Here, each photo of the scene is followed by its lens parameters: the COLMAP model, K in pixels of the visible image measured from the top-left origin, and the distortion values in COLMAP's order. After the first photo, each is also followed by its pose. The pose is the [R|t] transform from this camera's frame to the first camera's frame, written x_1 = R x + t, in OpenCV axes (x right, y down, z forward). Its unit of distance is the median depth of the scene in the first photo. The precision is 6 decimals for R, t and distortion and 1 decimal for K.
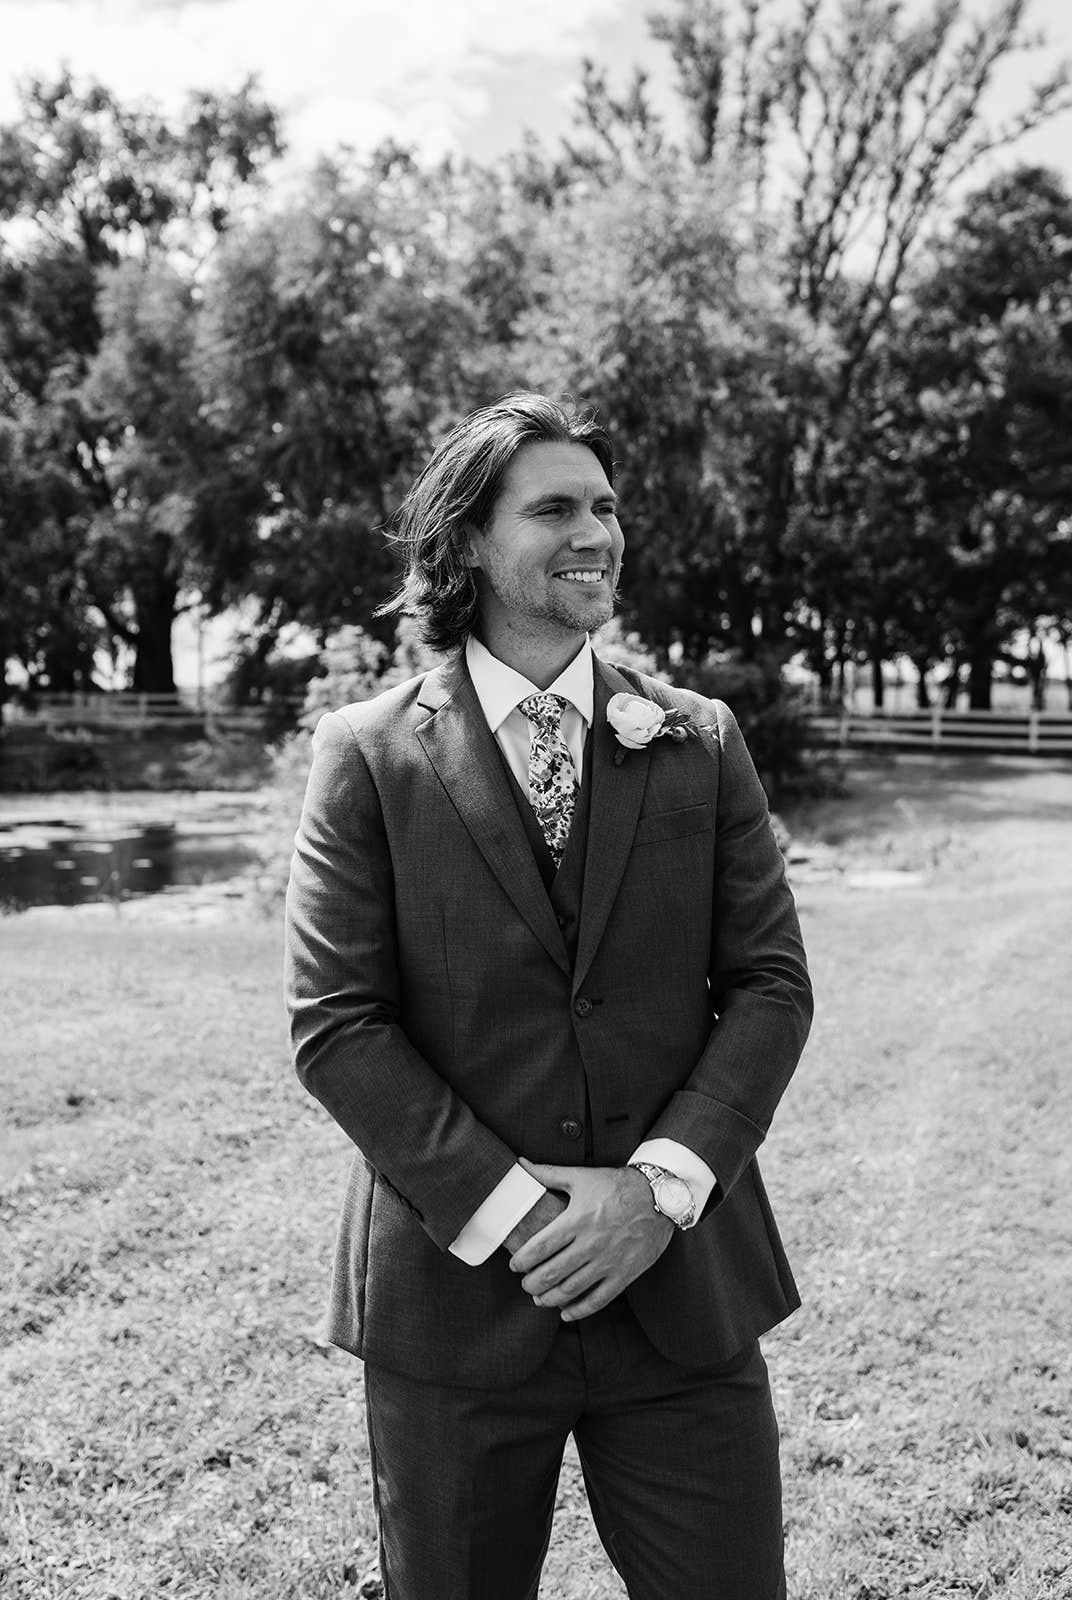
lens RADIAL K [[1790.4, 0, 417.2], [0, 1790.4, 798.8], [0, 0, 1]] dist [-0.032480, -0.037484]
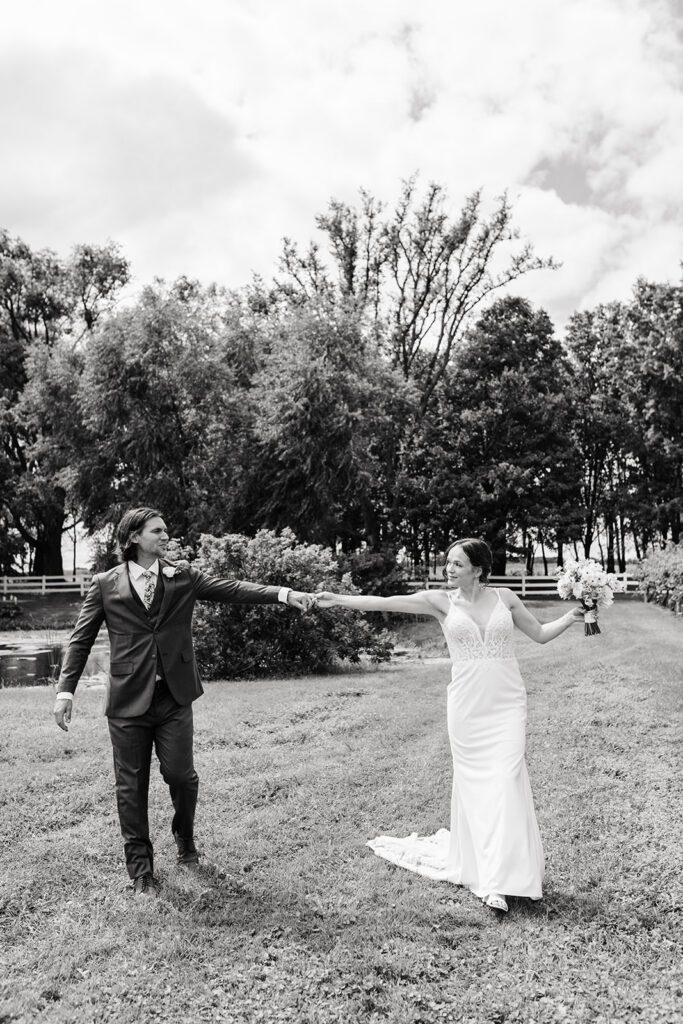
lens RADIAL K [[1024.8, 0, 341.5], [0, 1024.8, 512.0], [0, 0, 1]] dist [0.002802, 0.002757]
pose [[0.989732, -0.007879, 0.142719, -0.005259], [0.024486, 0.993065, -0.114989, 0.004197], [-0.140823, 0.117303, 0.983061, -0.058828]]
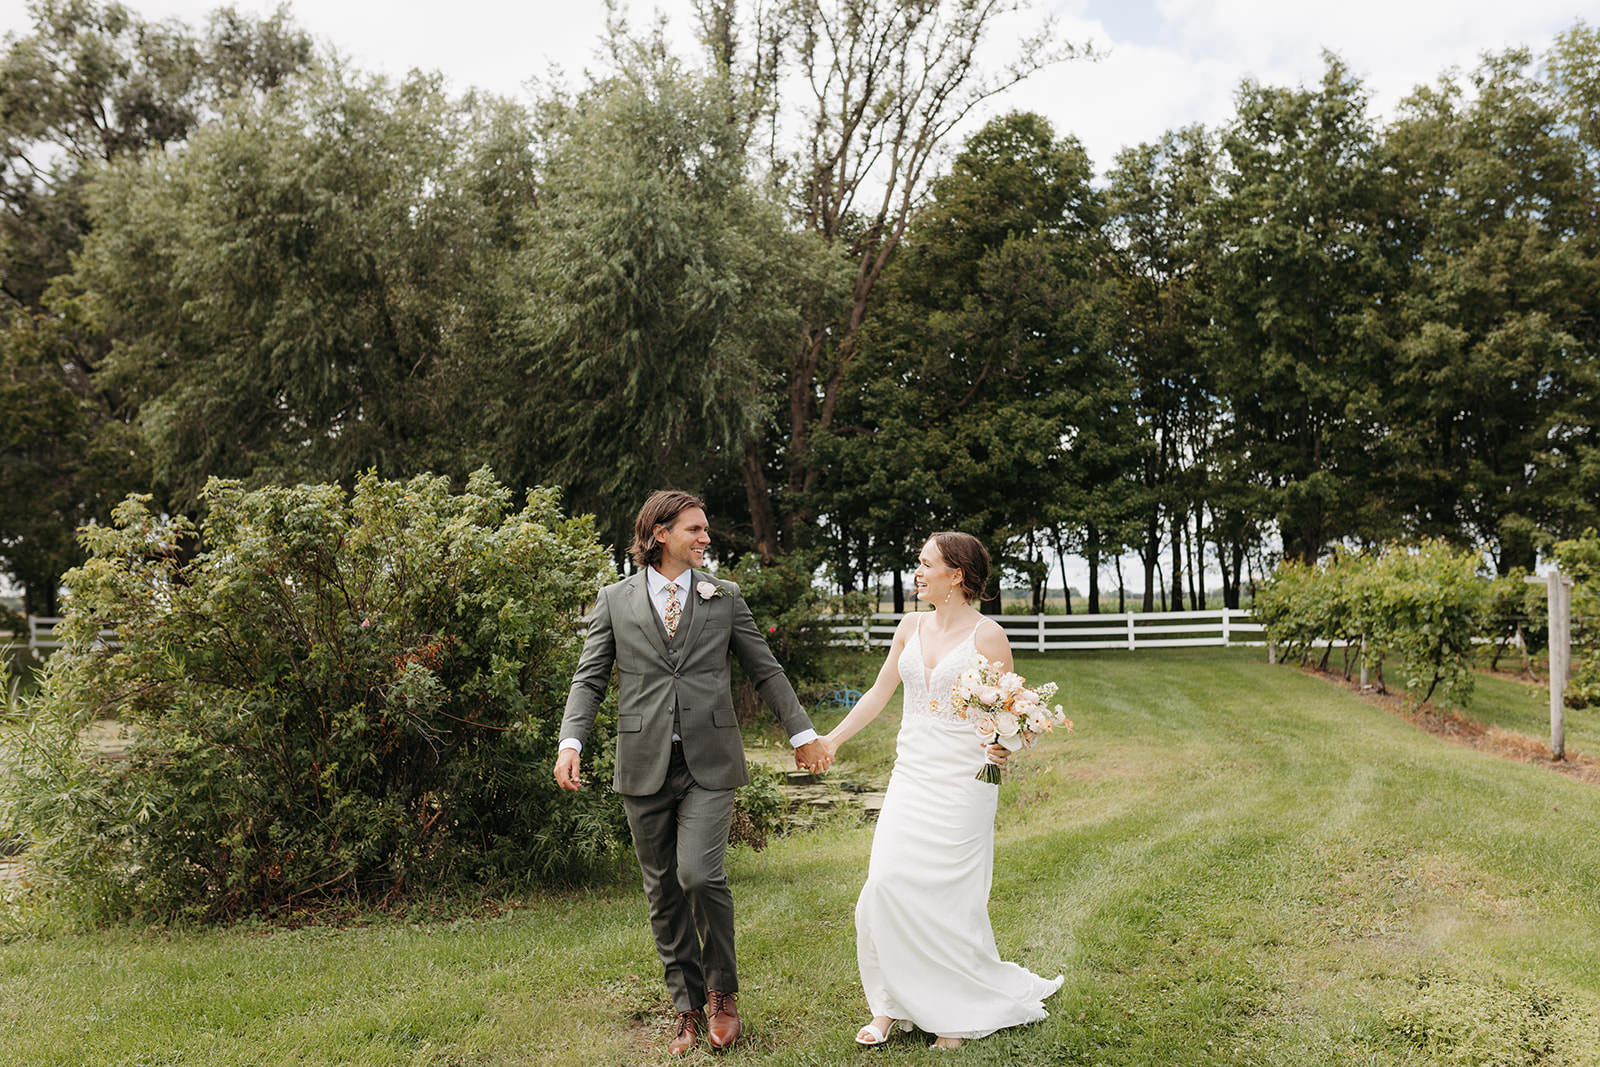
lens RADIAL K [[1601.3, 0, 800.0], [0, 1601.3, 533.5], [0, 0, 1]] dist [0.002802, 0.002757]
pose [[0.982121, -0.005747, 0.188164, 0.027568], [0.026518, 0.993791, -0.108053, 0.001241], [-0.186374, 0.111111, 0.976176, 0.100641]]
